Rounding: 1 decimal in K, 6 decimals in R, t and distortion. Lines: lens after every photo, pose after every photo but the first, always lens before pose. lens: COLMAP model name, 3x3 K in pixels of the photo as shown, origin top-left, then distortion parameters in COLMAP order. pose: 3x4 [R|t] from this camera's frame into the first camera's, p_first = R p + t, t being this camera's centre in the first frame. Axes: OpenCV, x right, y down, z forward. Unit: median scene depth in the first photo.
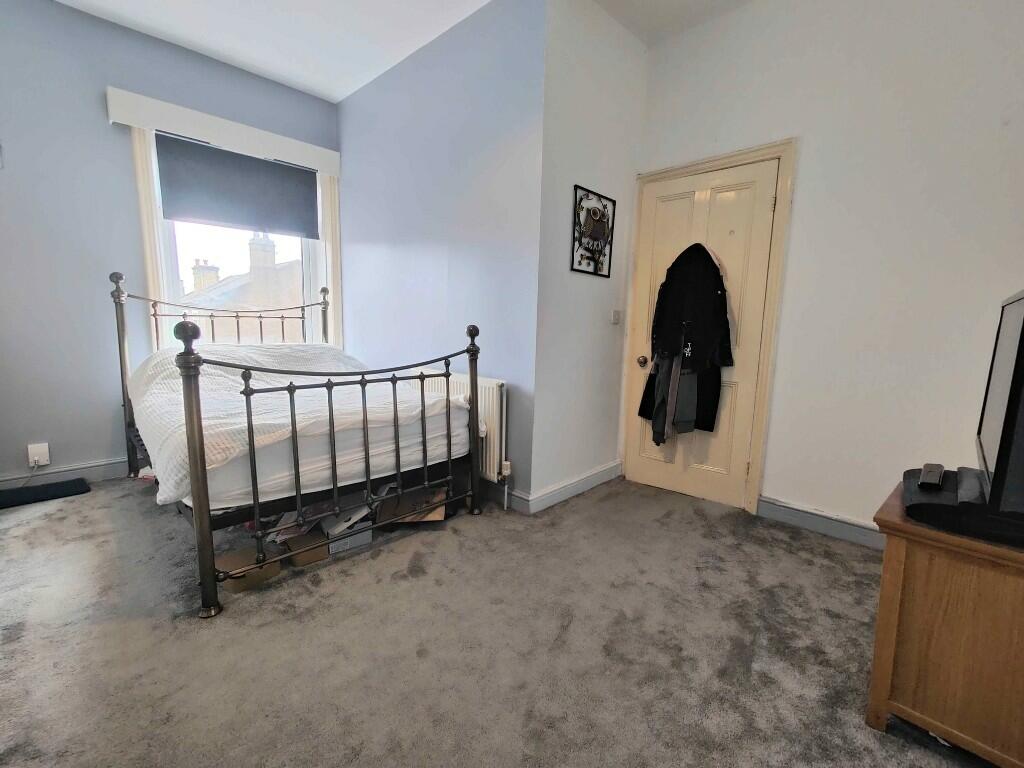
lens RADIAL K [[448.9, 0, 508.3], [0, 448.9, 384.4], [0, 0, 1]] dist [0.000091, 0.001058]
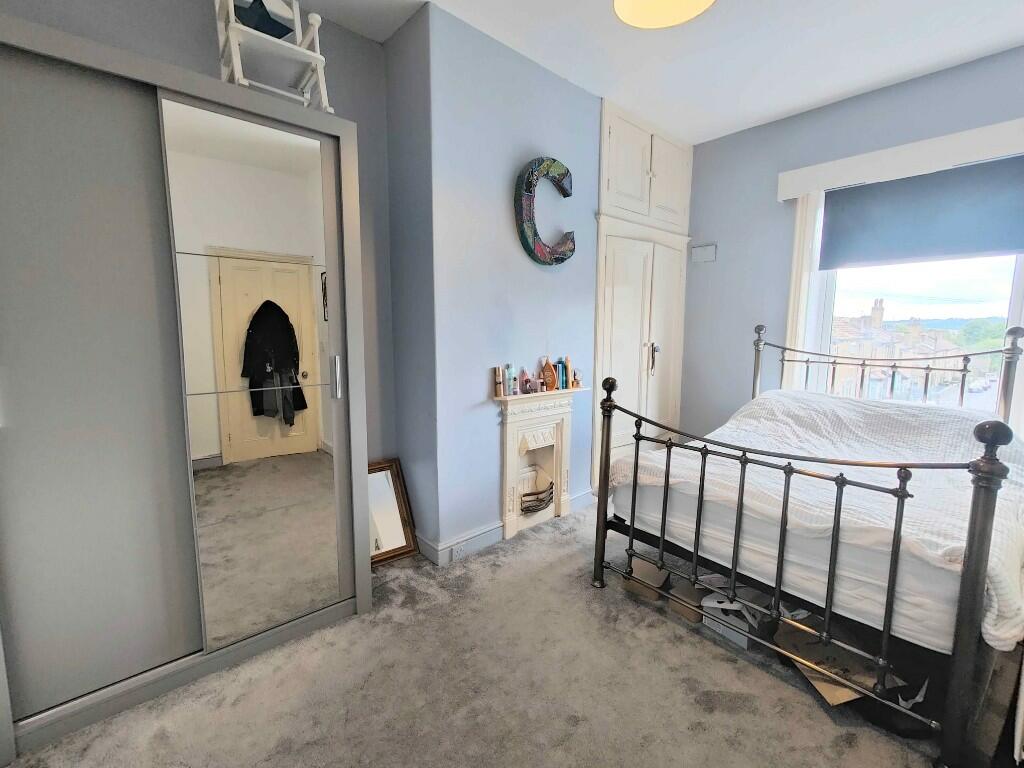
lens RADIAL K [[448.9, 0, 508.4], [0, 448.9, 382.3], [0, 0, 1]] dist [0.000091, 0.001058]
pose [[-0.068657, 0.103069, -0.992302, 0.514936], [-0.150162, 0.982250, 0.112415, -0.169026], [0.986275, 0.156724, -0.051962, 0.535434]]
